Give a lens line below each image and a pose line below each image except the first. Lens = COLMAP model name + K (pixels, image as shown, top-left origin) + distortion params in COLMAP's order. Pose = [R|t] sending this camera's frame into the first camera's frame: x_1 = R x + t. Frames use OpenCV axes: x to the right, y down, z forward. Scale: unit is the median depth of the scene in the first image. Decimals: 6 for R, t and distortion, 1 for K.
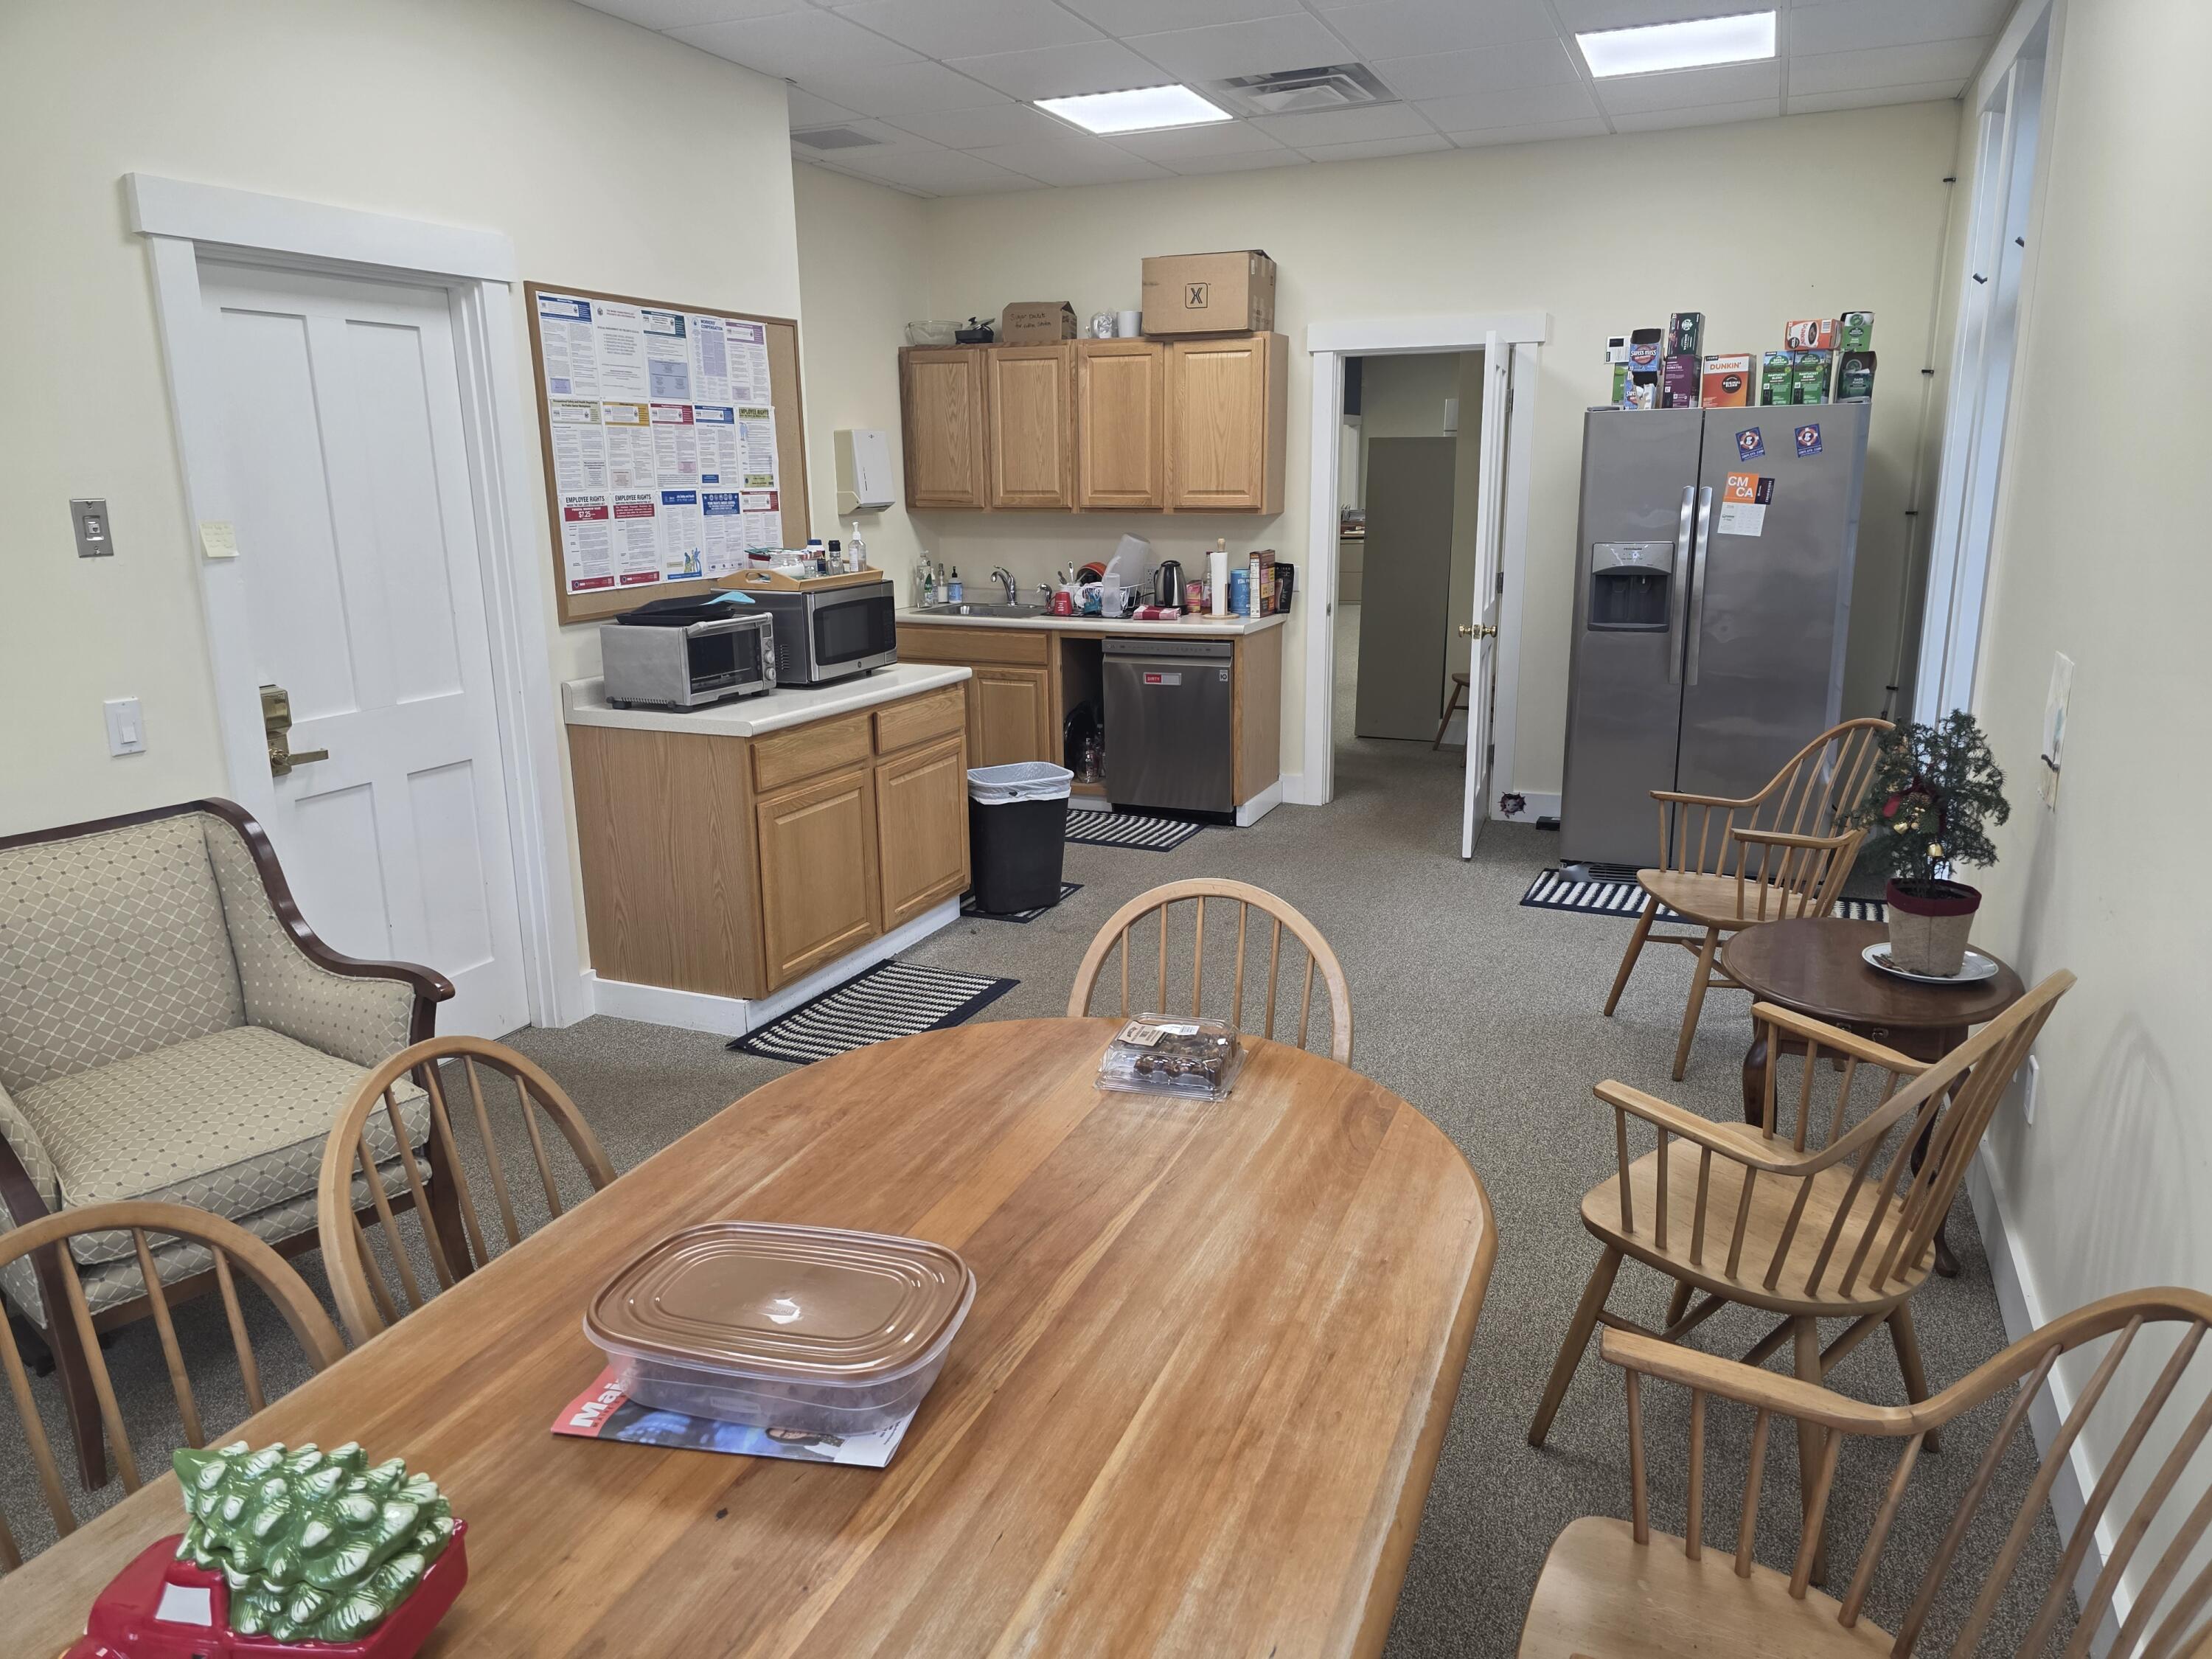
lens RADIAL K [[1477.8, 0, 1108.8], [0, 1477.8, 831.1], [0, 0, 1]] dist [0.007107, -0.003579]
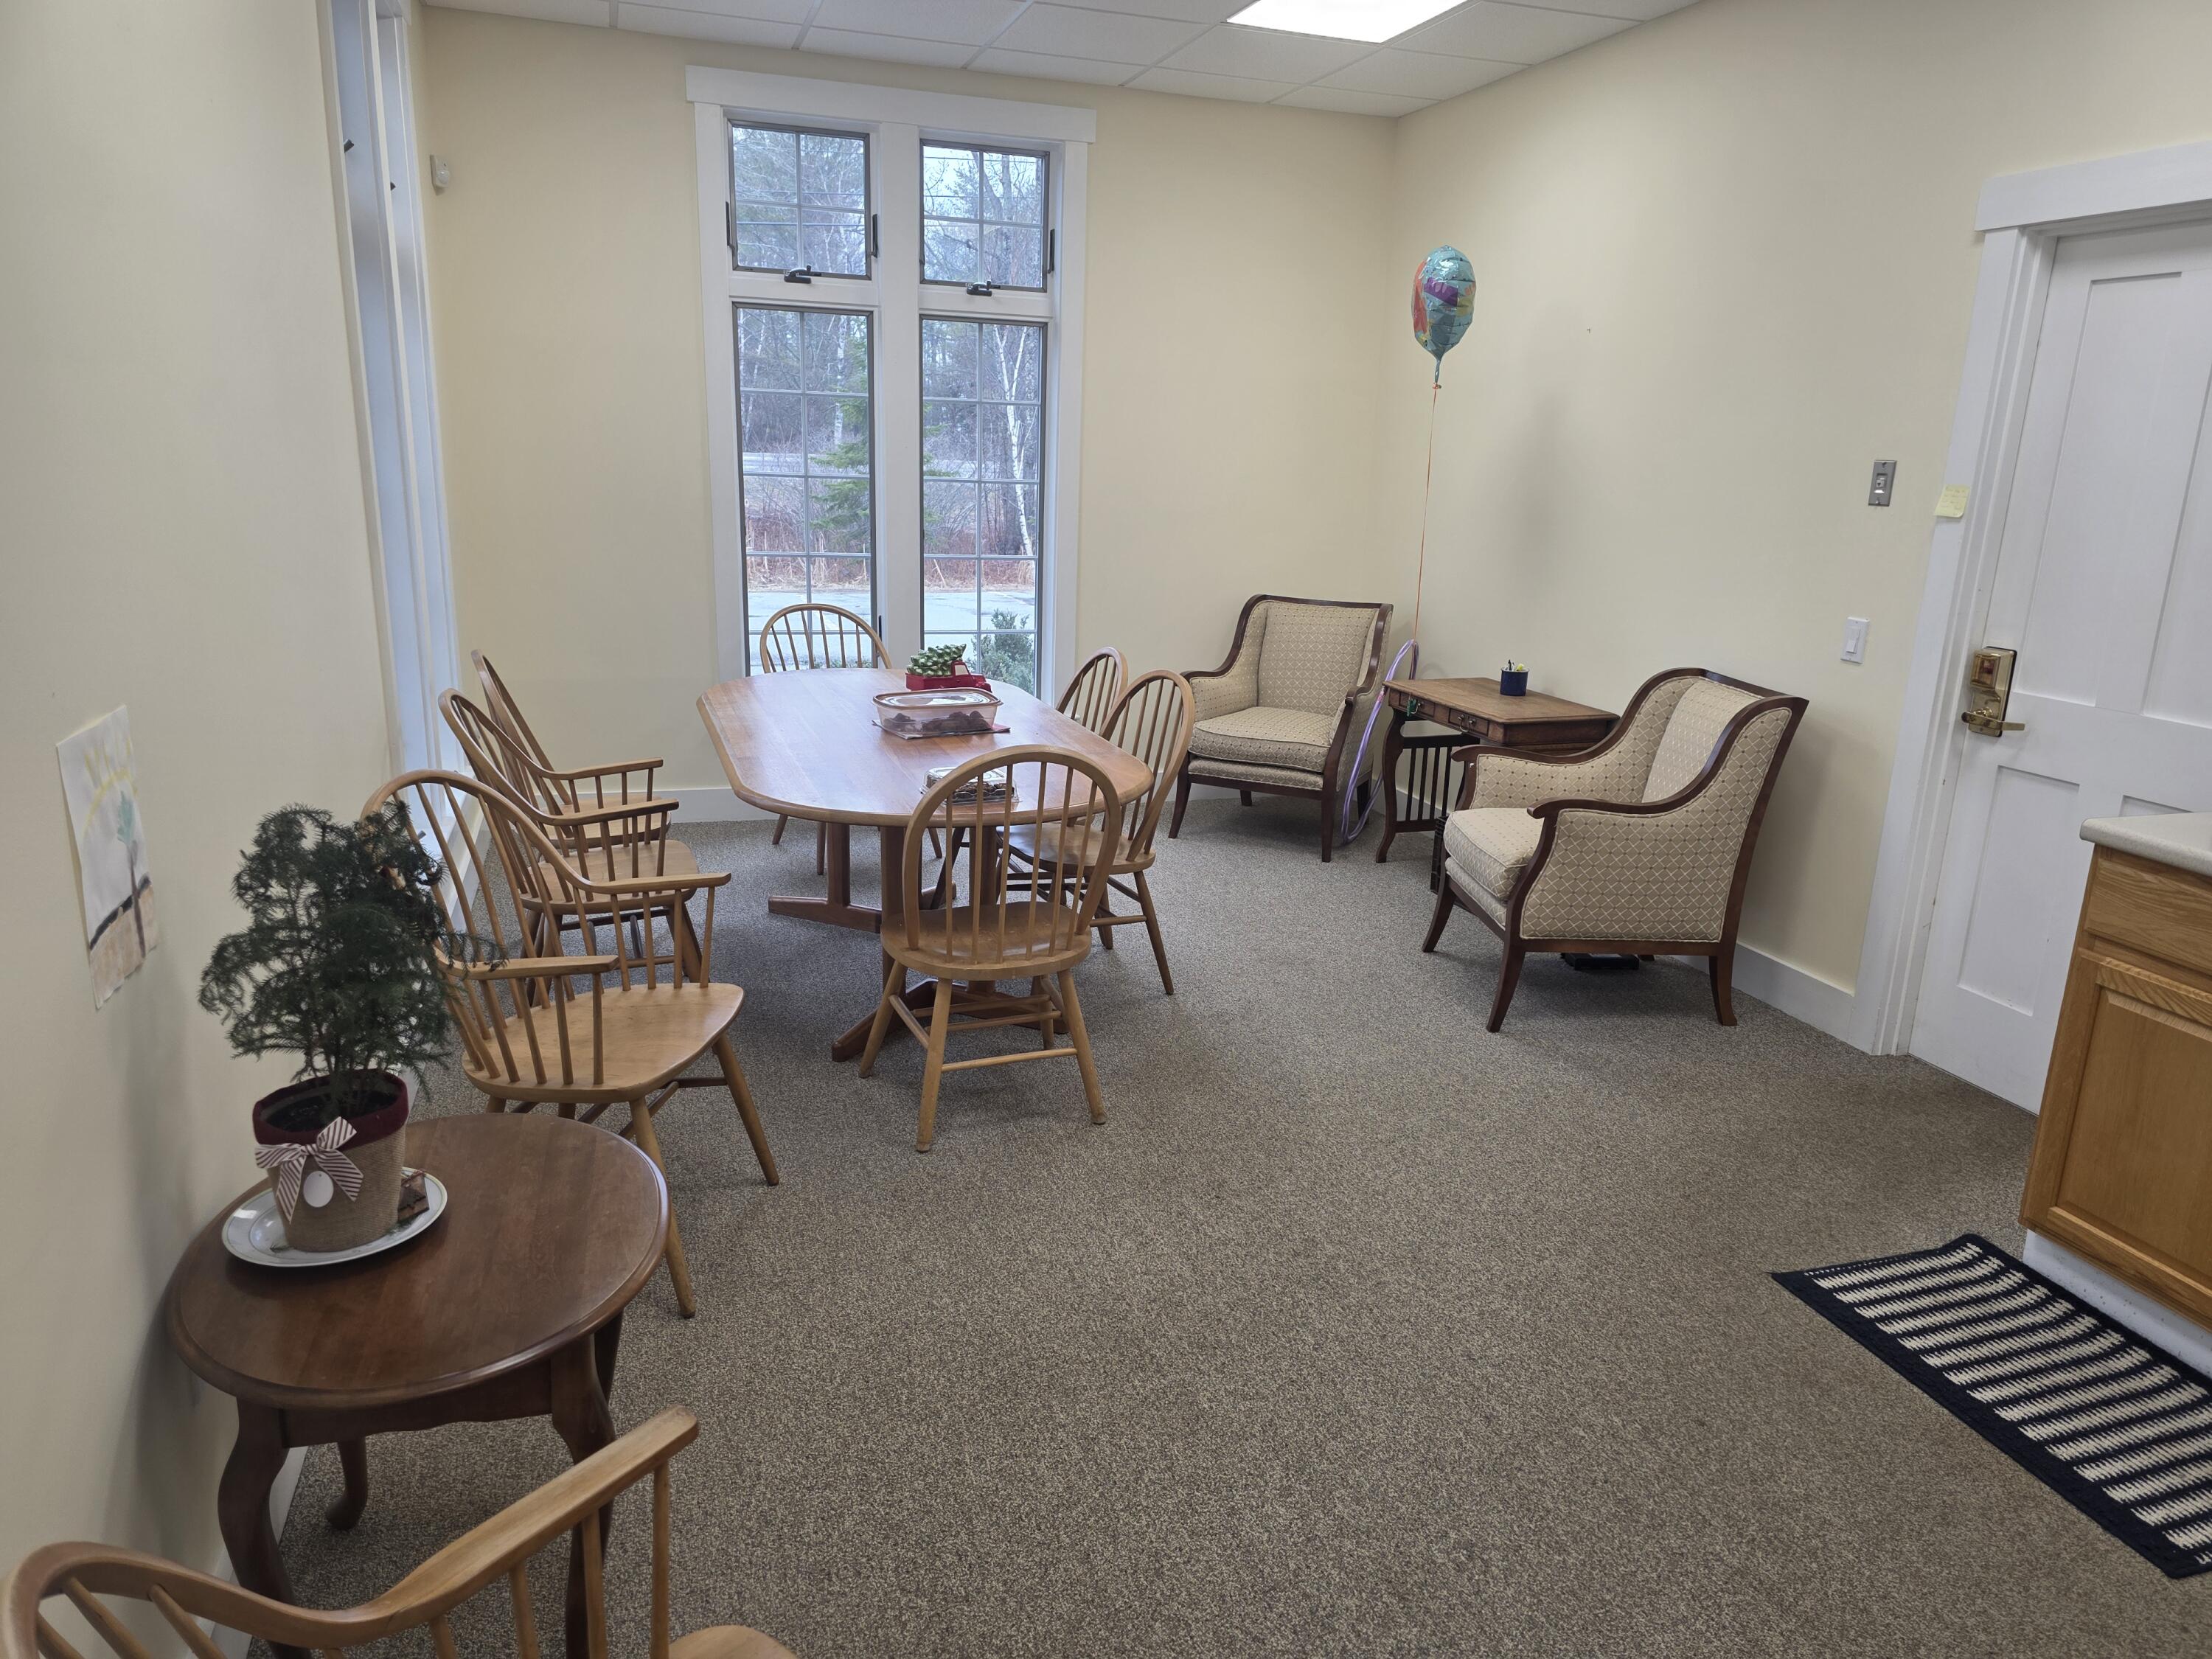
lens RADIAL K [[1477.8, 0, 1111.6], [0, 1477.8, 827.9], [0, 0, 1]] dist [0.007107, -0.003579]
pose [[-0.751939, 0.152347, -0.641387, 0.576955], [-0.182276, 0.886953, 0.424369, -0.306899], [0.633532, 0.436009, -0.639166, 1.292336]]
